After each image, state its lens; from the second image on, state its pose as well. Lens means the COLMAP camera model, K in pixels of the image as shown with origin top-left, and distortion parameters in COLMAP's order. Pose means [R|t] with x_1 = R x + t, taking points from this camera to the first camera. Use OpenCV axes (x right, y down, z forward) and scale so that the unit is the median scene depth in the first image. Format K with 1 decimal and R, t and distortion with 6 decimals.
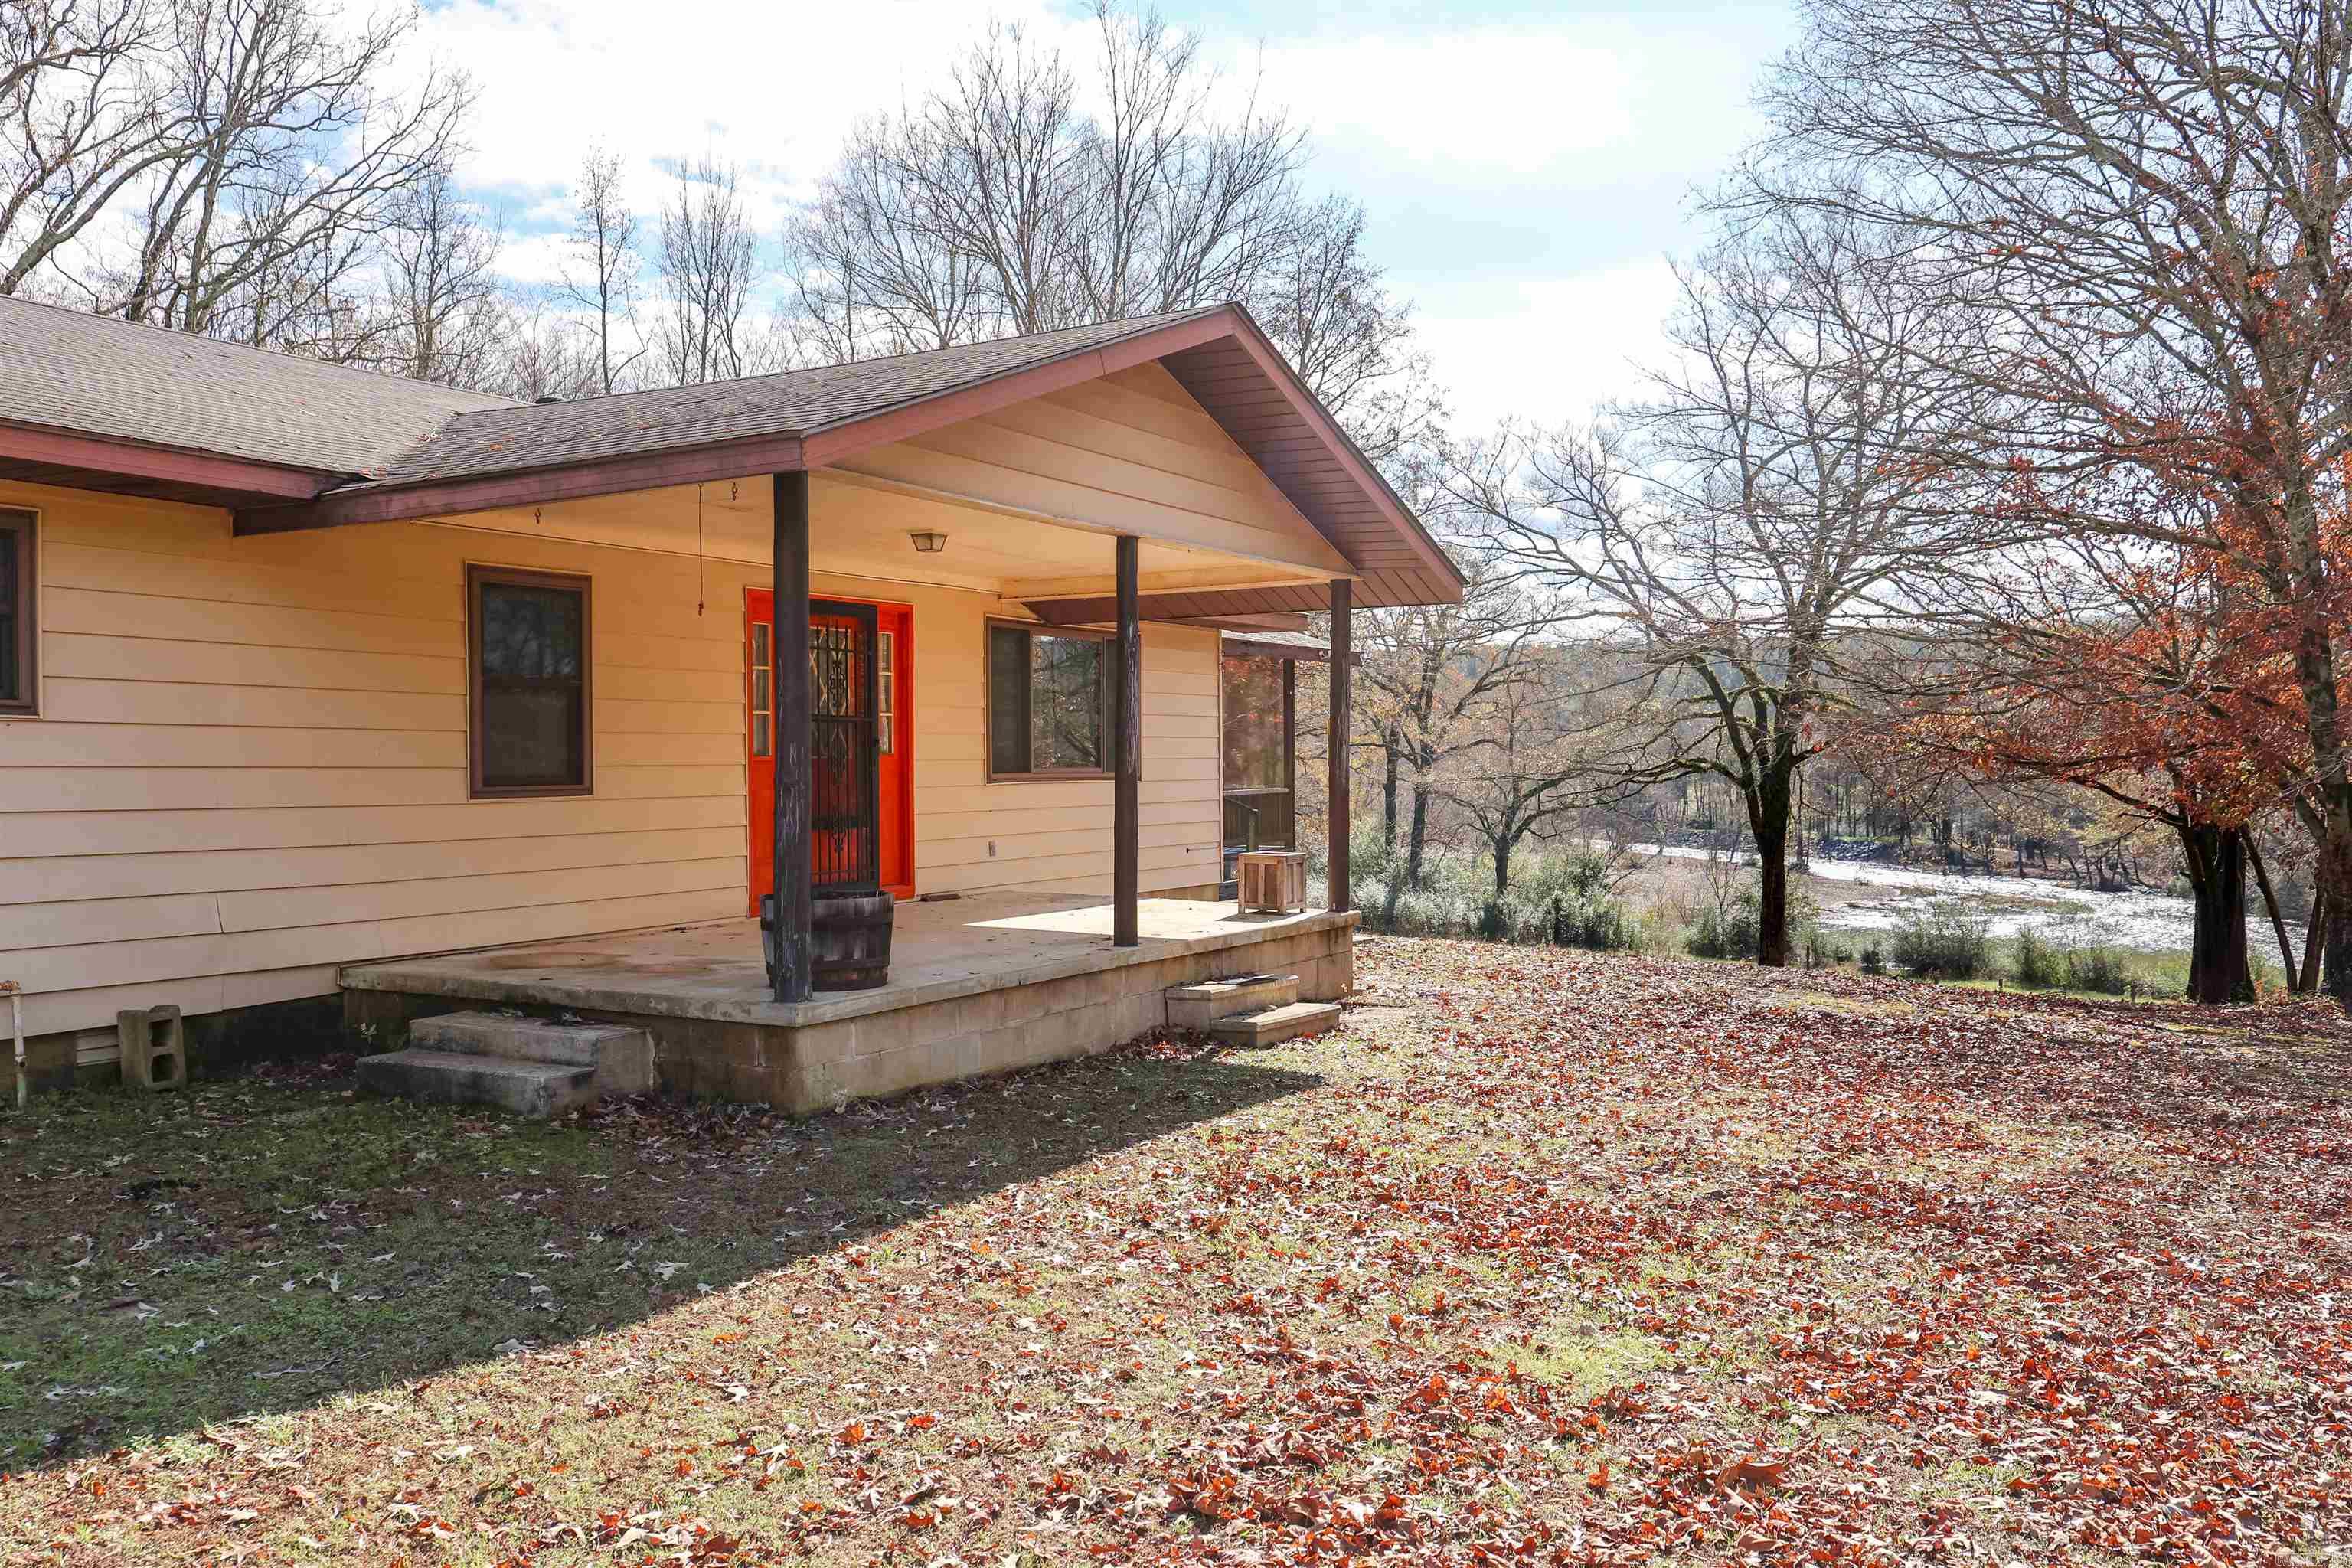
lens RADIAL K [[1902.8, 0, 1176.0], [0, 1902.8, 784.0], [0, 0, 1]] dist [-0.000708, -0.001141]
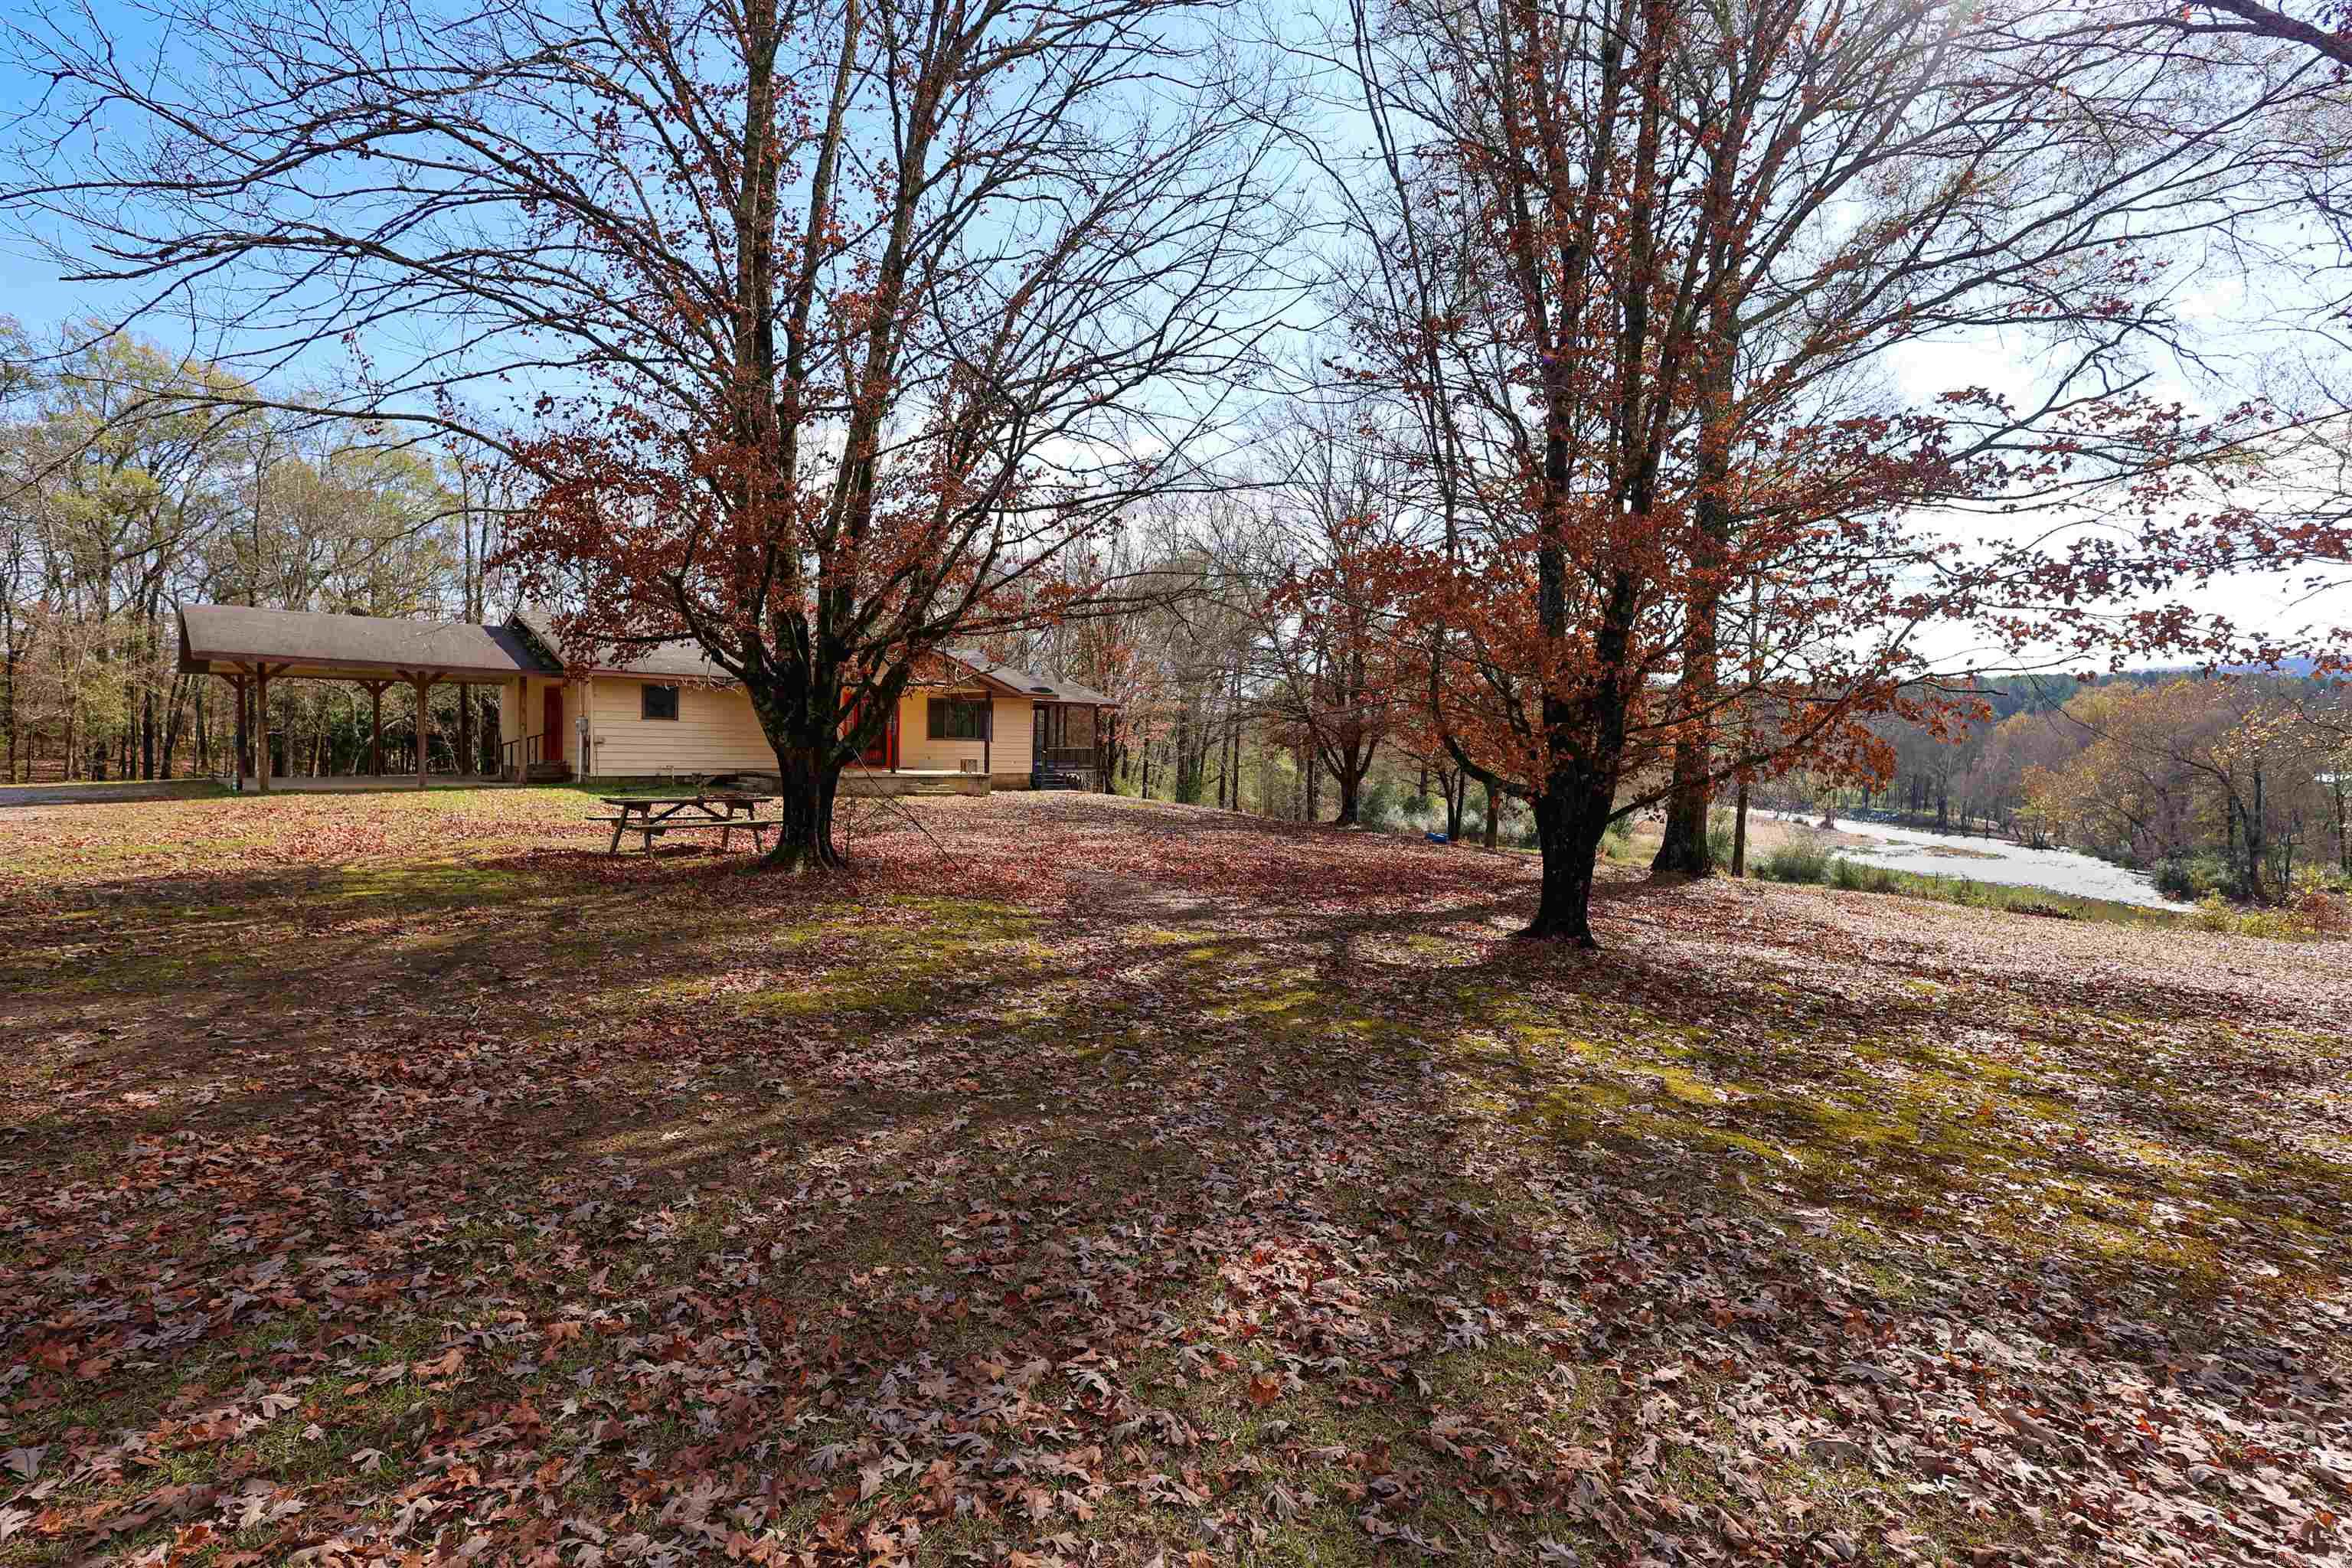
lens RADIAL K [[1084.8, 0, 1176.0], [0, 1084.8, 784.0], [0, 0, 1]] dist [-0.000841, -0.000010]
pose [[0.965251, 0.035891, -0.258847, 0.936033], [-0.029256, 0.999138, 0.029442, 0.008879], [0.259681, -0.020846, 0.965469, -0.965710]]
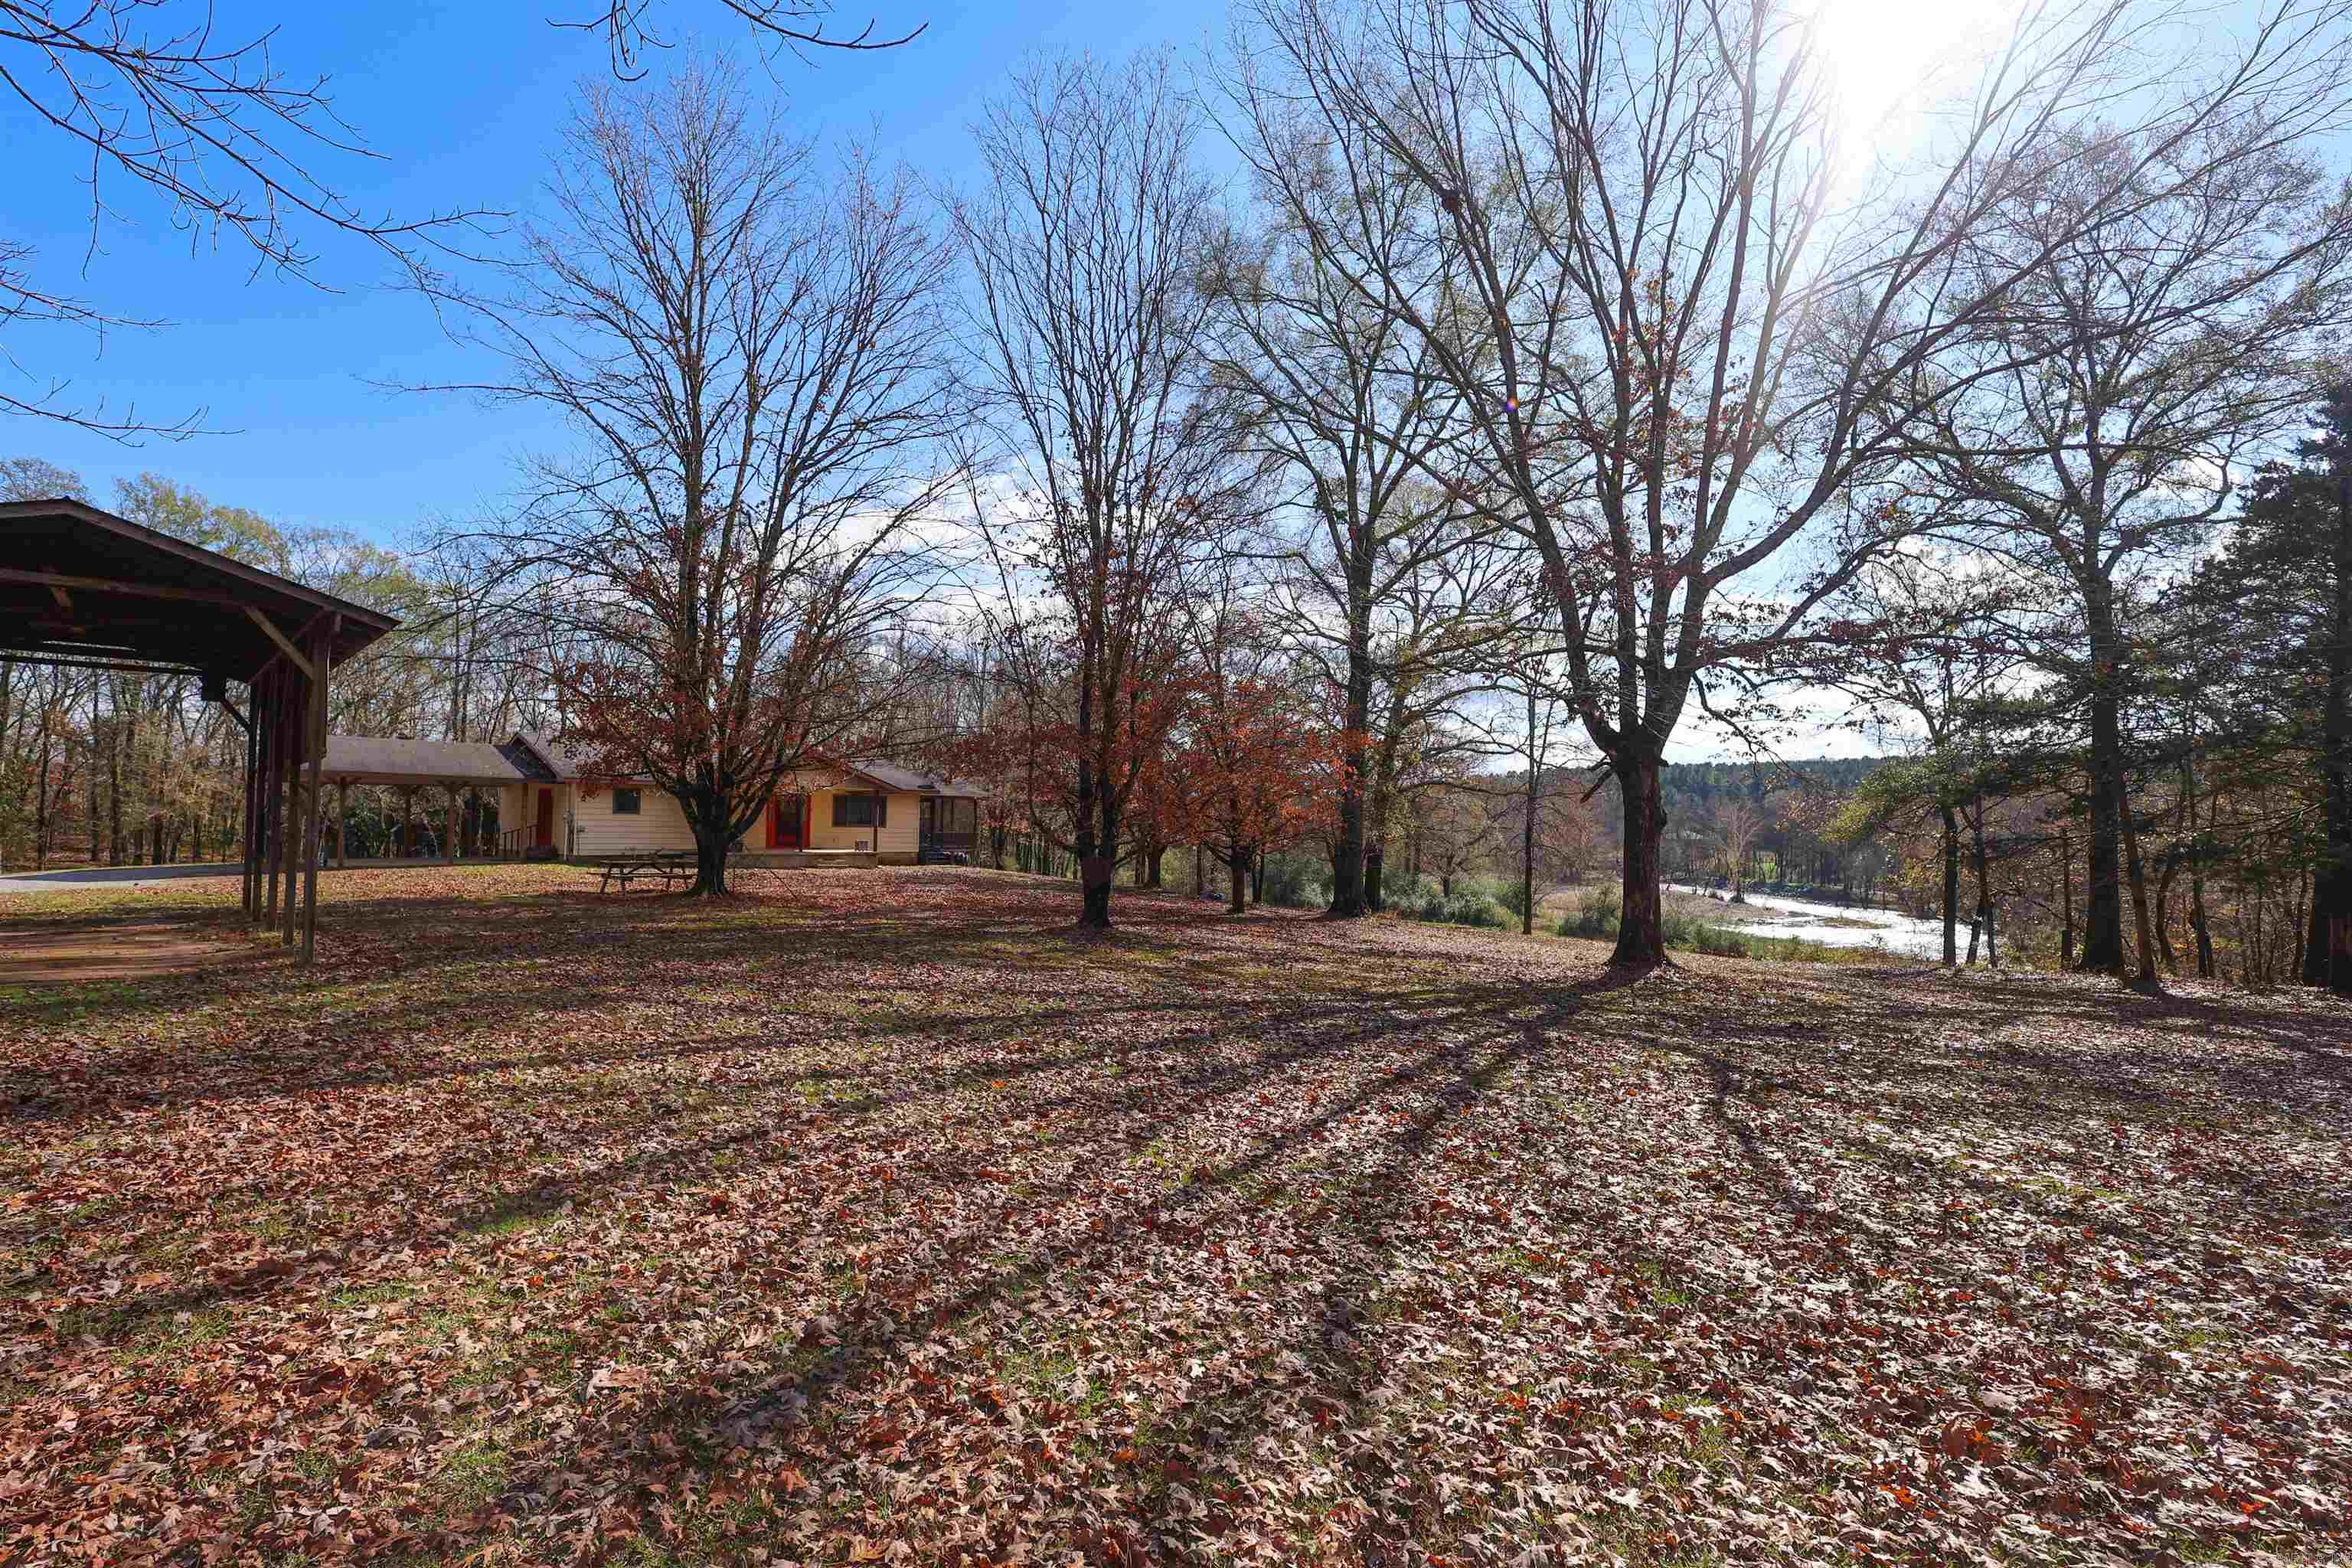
lens RADIAL K [[1084.8, 0, 1176.0], [0, 1084.8, 784.0], [0, 0, 1]] dist [-0.000841, -0.000010]
pose [[0.973318, 0.011996, -0.229146, 1.402384], [-0.023152, 0.998670, -0.046058, -0.002312], [0.228289, 0.050135, 0.972302, -1.538410]]
